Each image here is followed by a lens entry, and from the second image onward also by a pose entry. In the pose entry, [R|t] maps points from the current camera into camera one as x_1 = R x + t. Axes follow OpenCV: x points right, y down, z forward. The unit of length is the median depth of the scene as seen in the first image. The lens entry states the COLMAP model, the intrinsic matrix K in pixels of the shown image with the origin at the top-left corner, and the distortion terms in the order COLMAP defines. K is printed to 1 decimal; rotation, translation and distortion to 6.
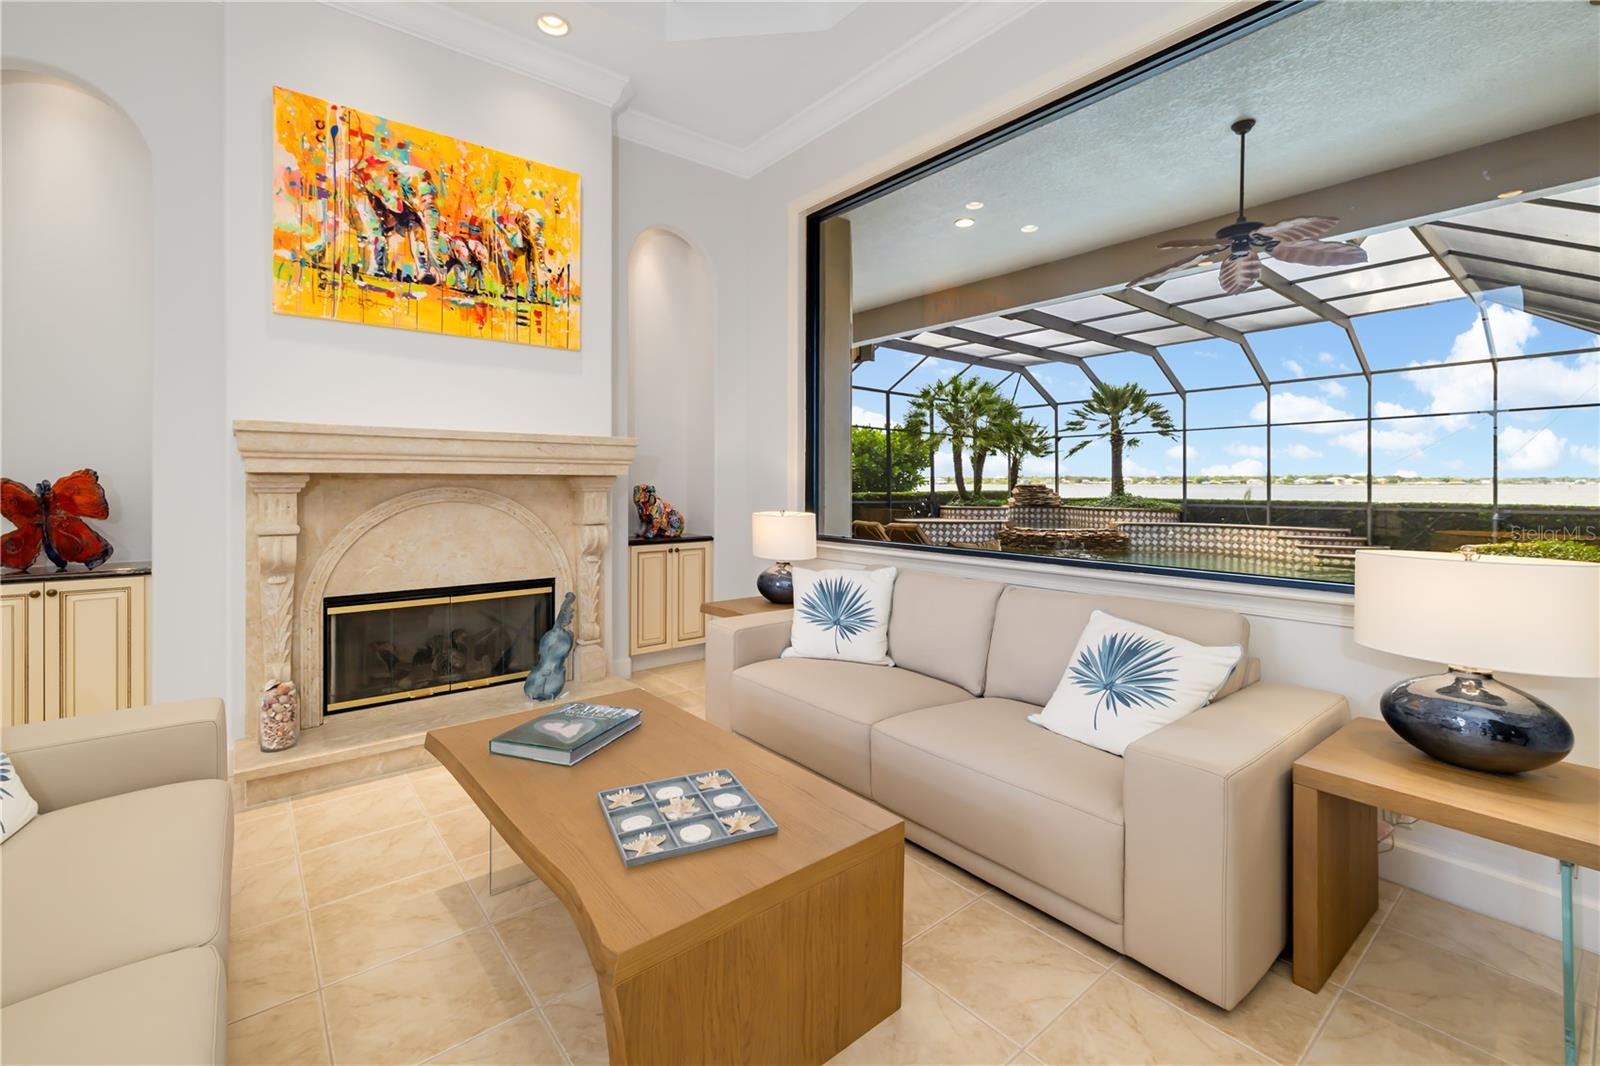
lens RADIAL K [[696.9, 0, 798.0], [0, 696.9, 483.6], [0, 0, 1]] dist [0.000949, 0.000047]
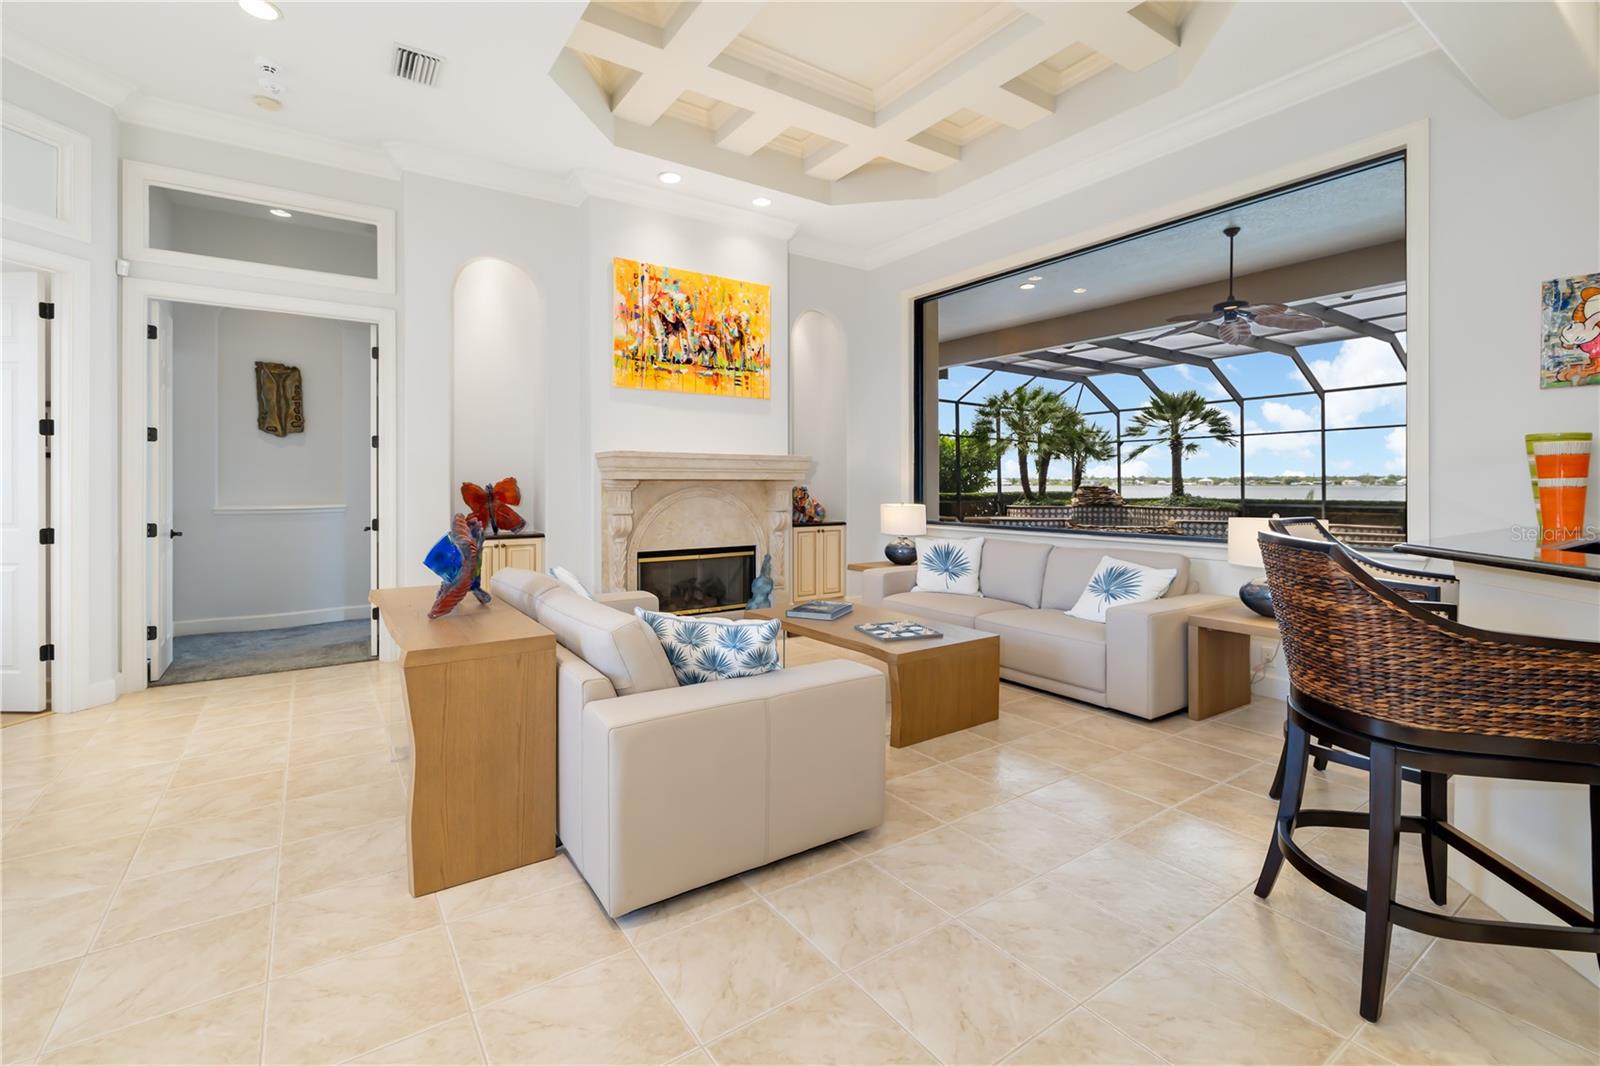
lens RADIAL K [[700.8, 0, 763.9], [0, 700.8, 477.0], [0, 0, 1]] dist [-0.000567, -0.000044]
pose [[0.991661, -0.002876, -0.128843, -0.119441], [0.001339, 0.999927, -0.012015, 0.000745], [0.128868, 0.011743, 0.991592, -0.519562]]
